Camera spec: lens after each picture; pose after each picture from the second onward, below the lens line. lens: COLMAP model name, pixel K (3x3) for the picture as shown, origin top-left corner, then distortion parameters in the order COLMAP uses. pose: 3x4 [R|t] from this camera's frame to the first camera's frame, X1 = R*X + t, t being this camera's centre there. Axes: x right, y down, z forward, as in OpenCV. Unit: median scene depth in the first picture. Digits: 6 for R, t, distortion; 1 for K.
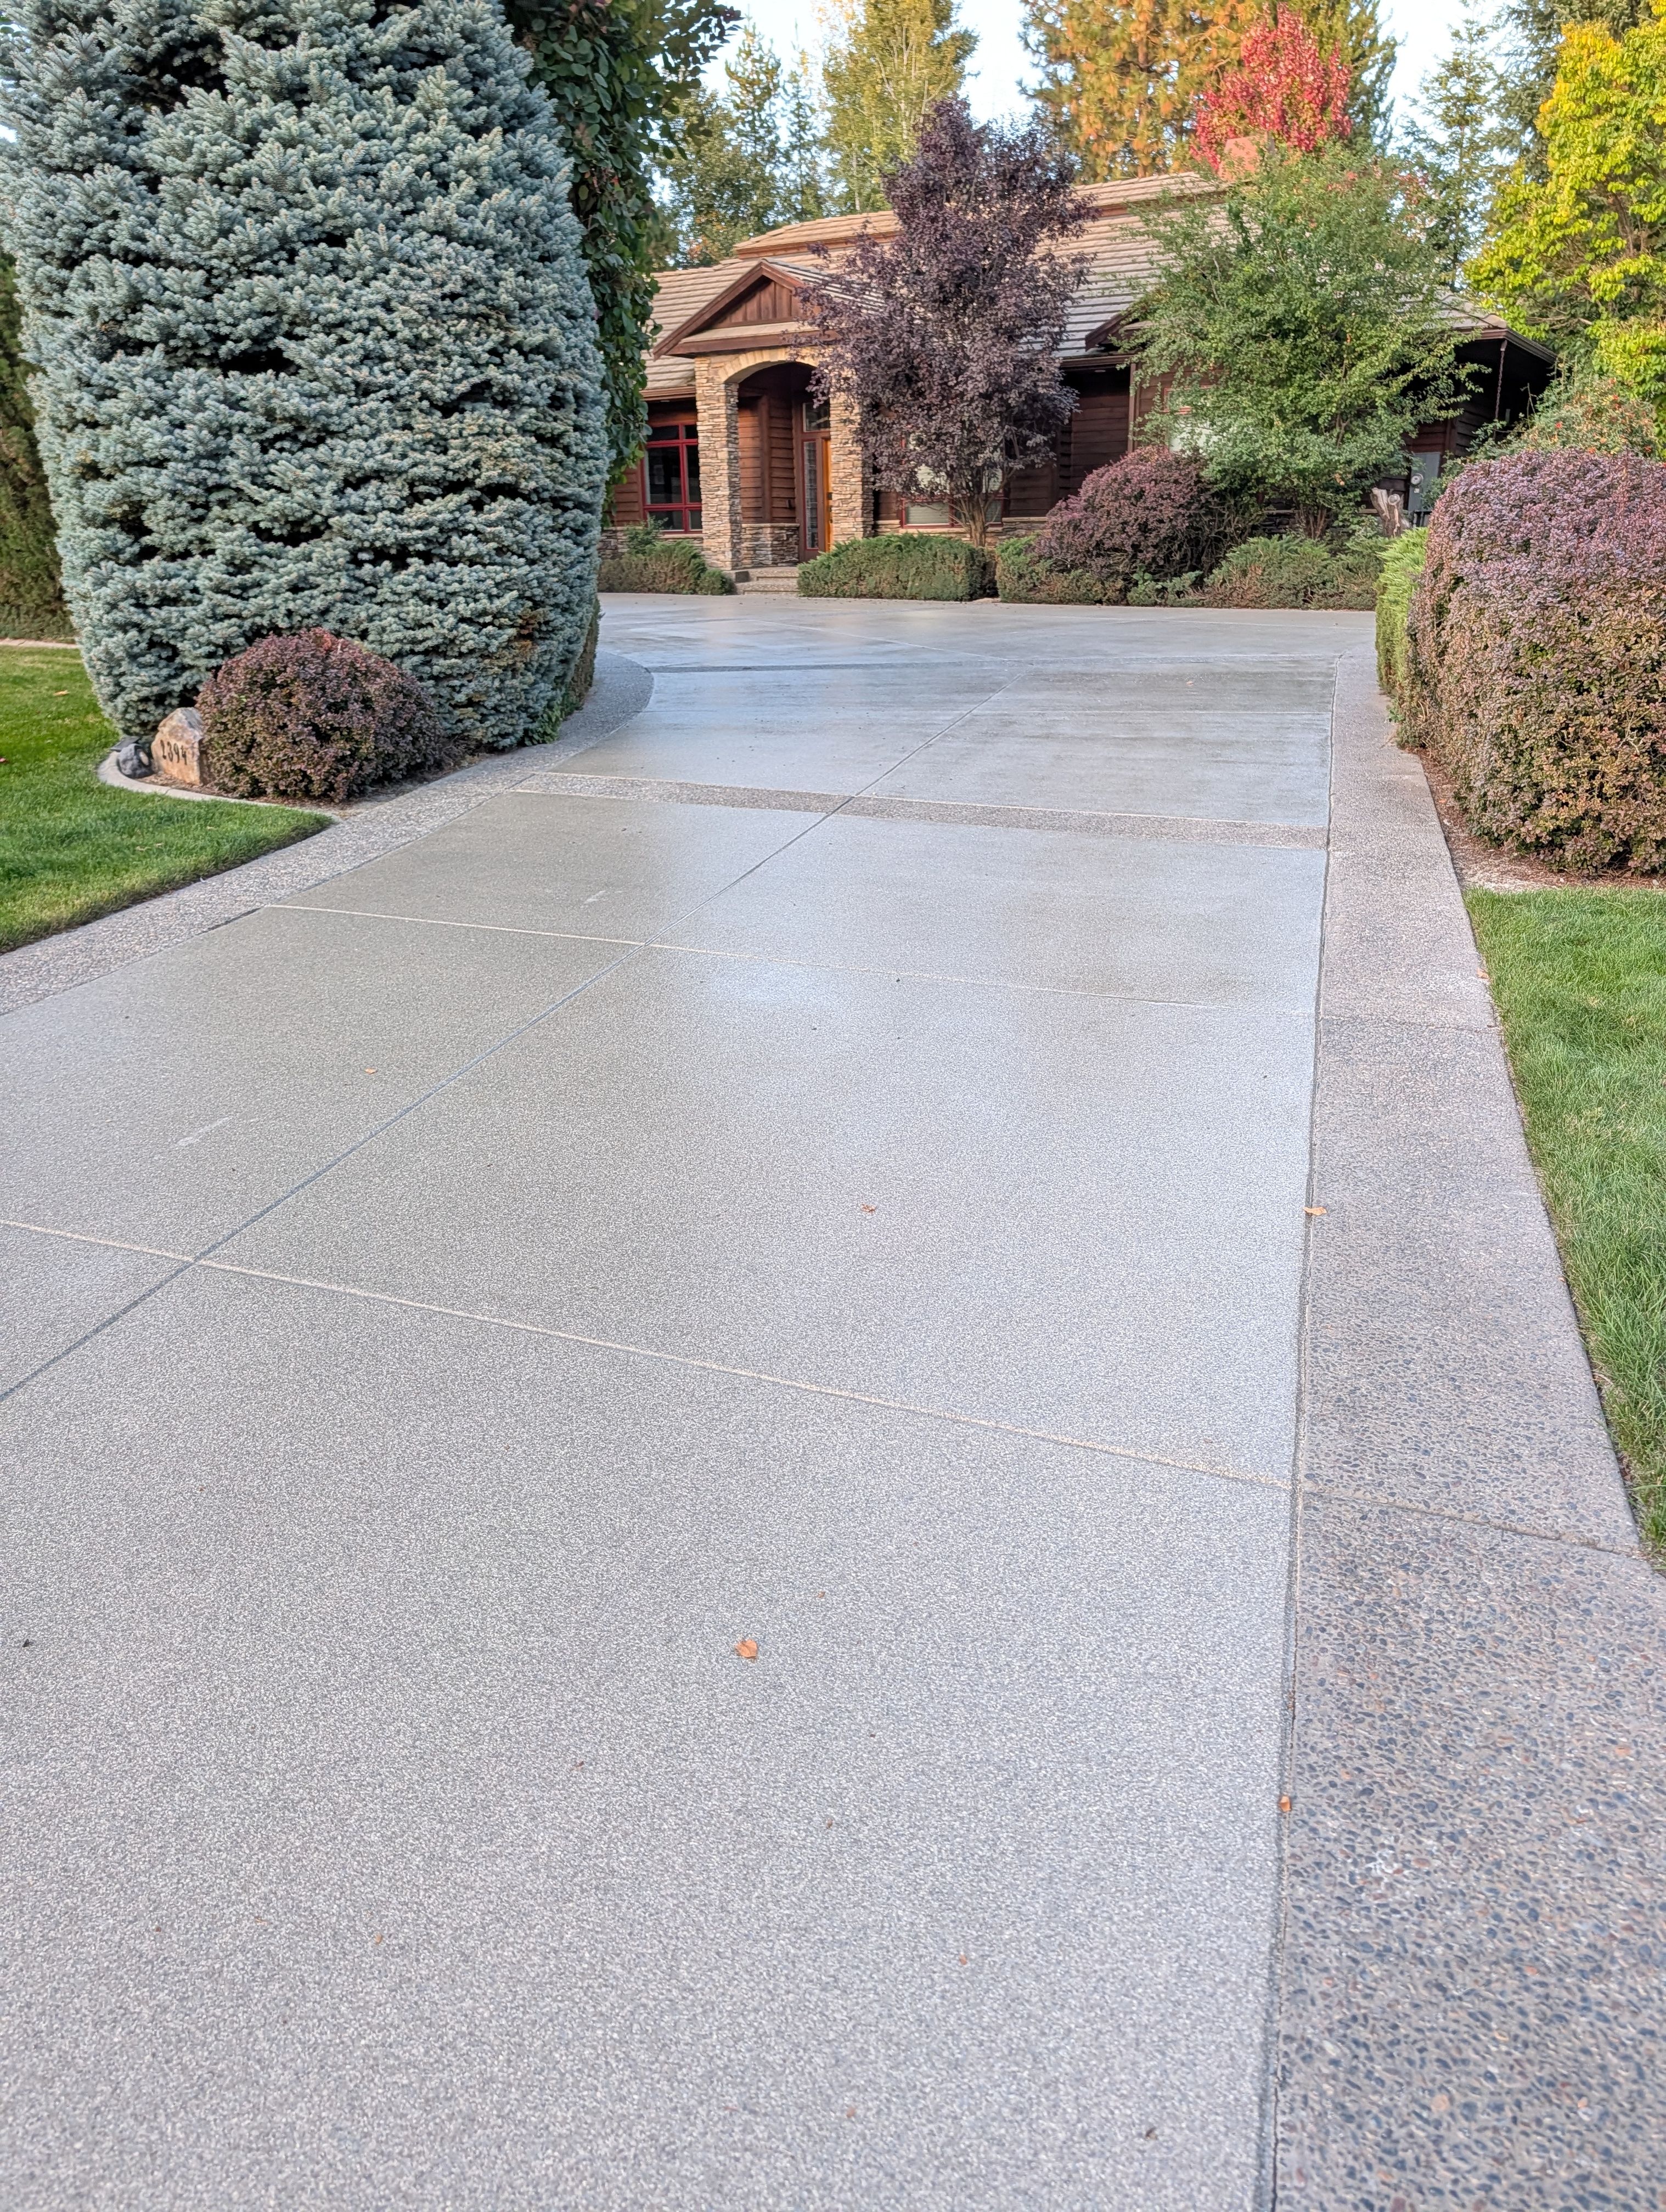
lens RADIAL K [[1608.9, 0, 844.3], [0, 1608.9, 1098.7], [0, 0, 1]] dist [0.016668, -0.010697]
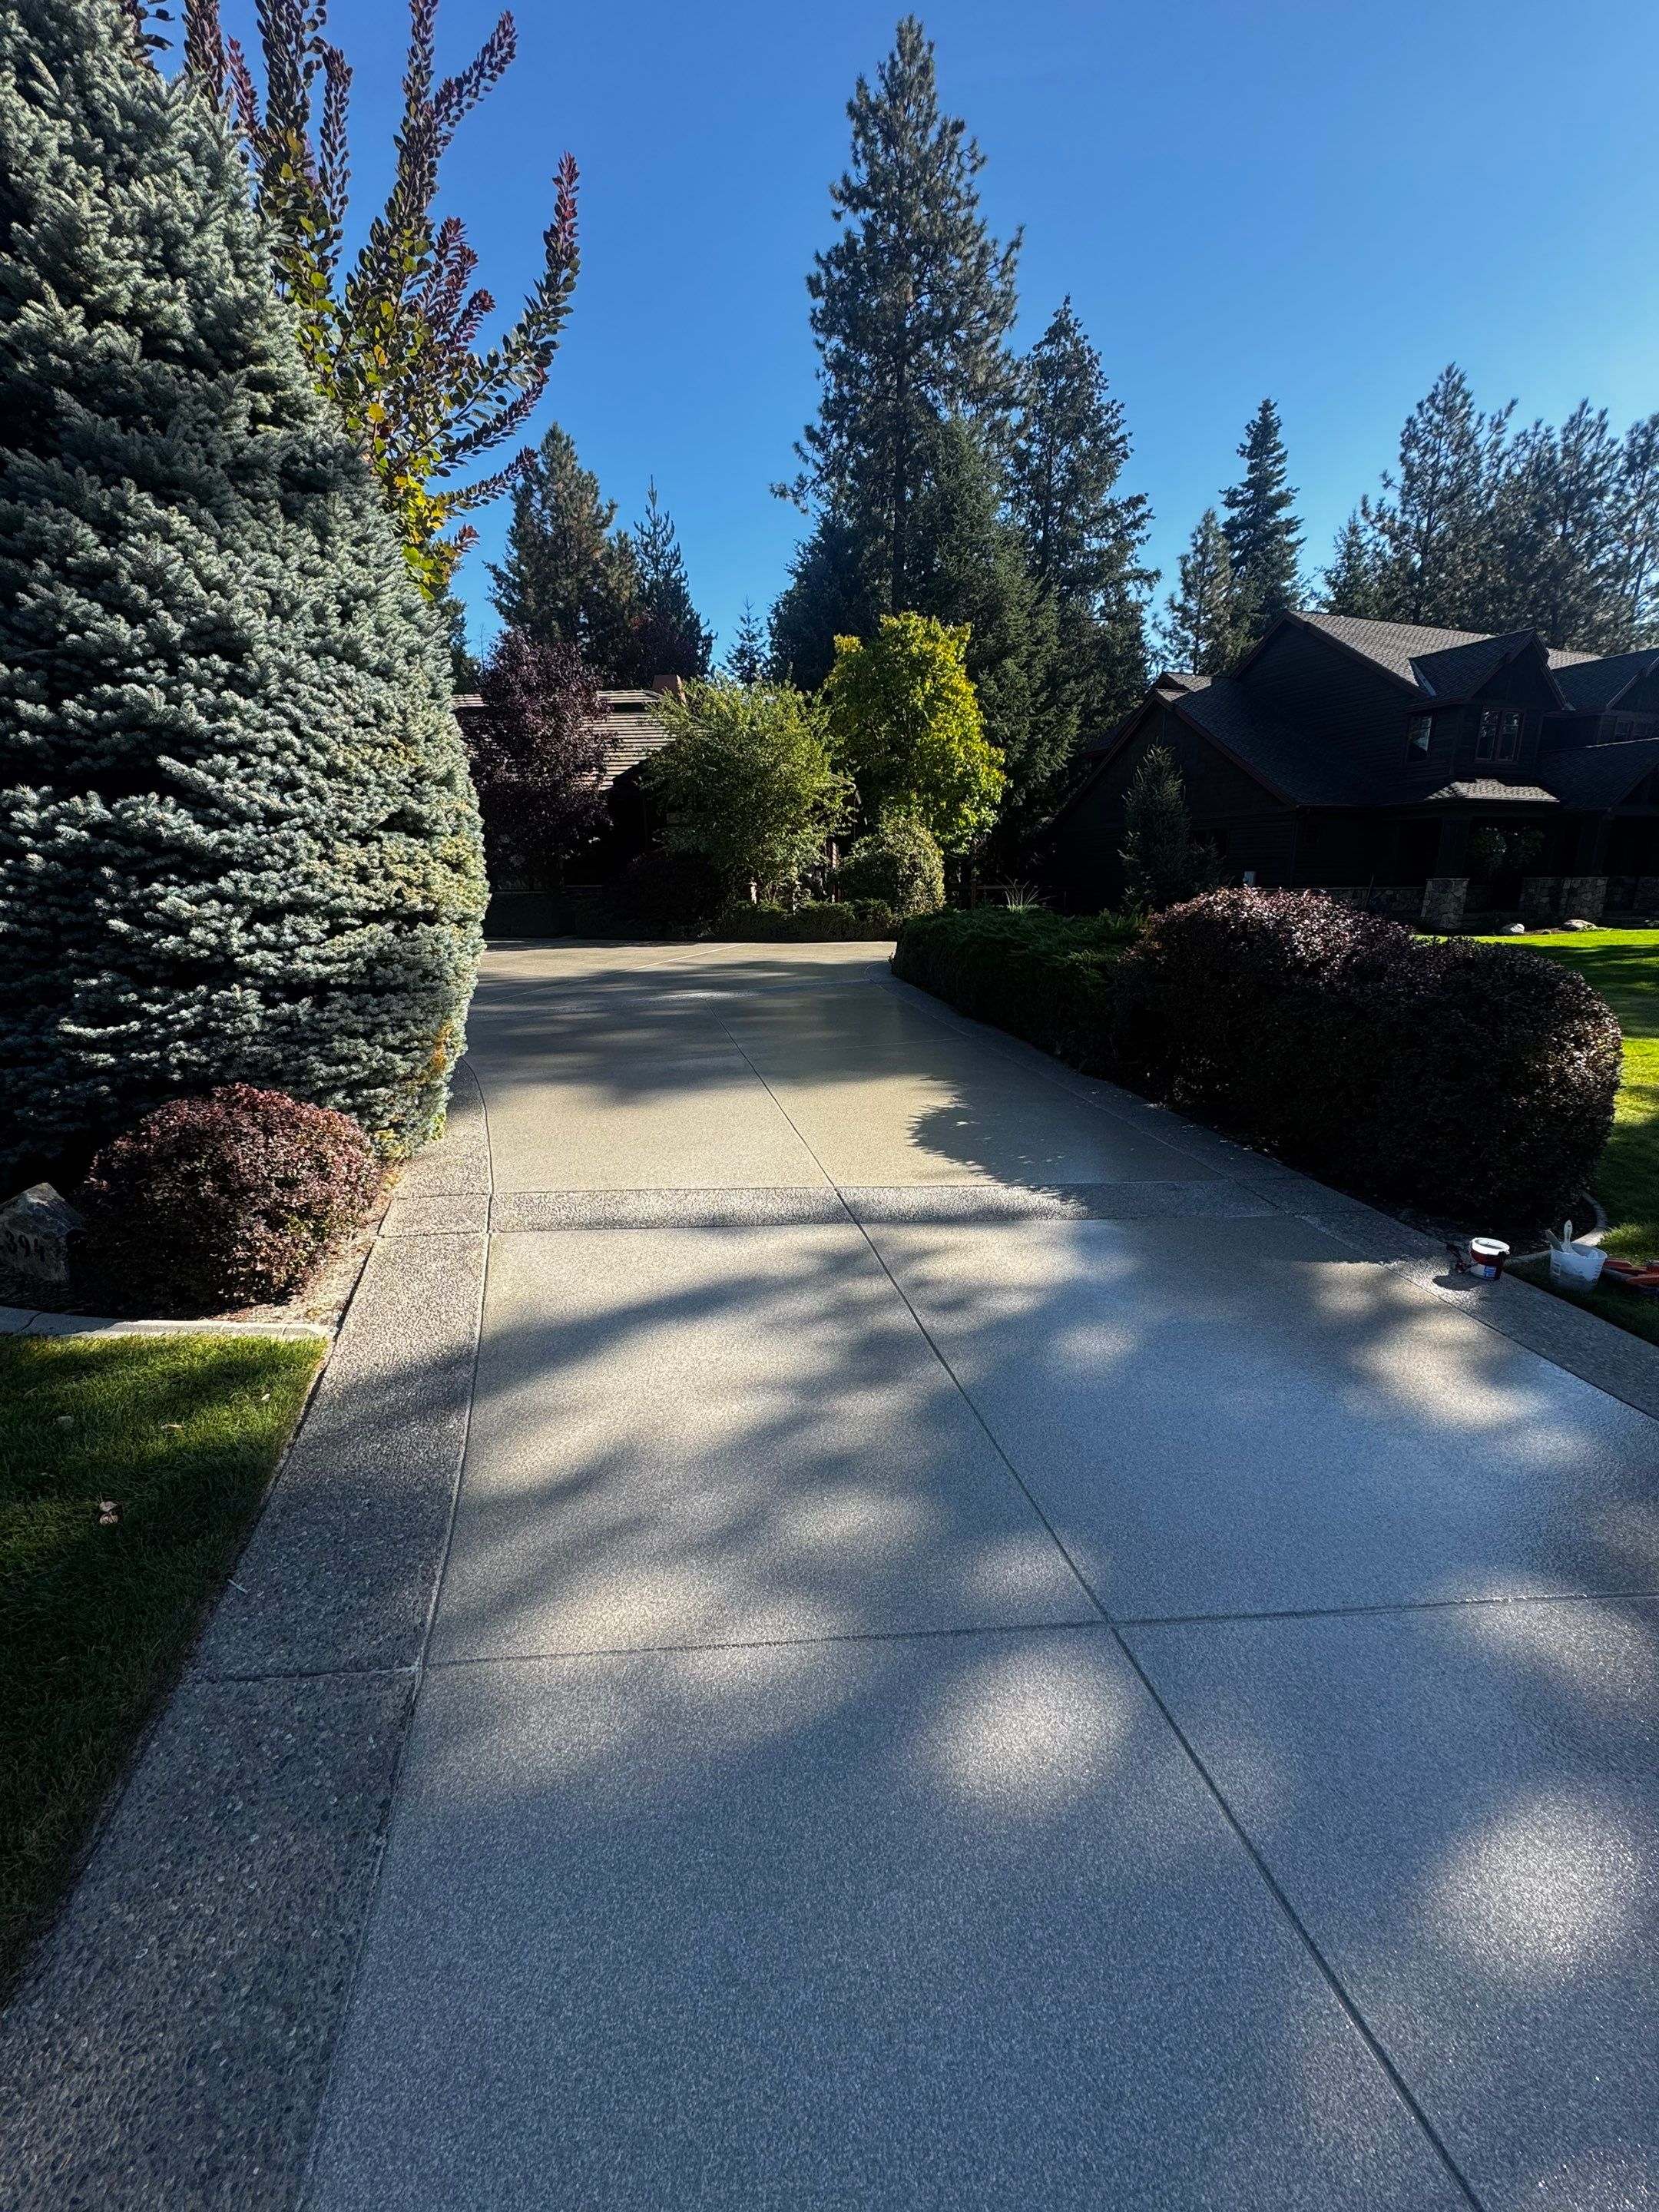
lens RADIAL K [[880.8, 0, 825.8], [0, 880.8, 1096.1], [0, 0, 1]] dist [0.000937, -0.001112]
pose [[0.893150, -0.103868, 0.437601, -0.095275], [0.145208, 0.987457, -0.061992, -0.079872], [-0.425673, 0.118912, 0.897030, 0.169714]]
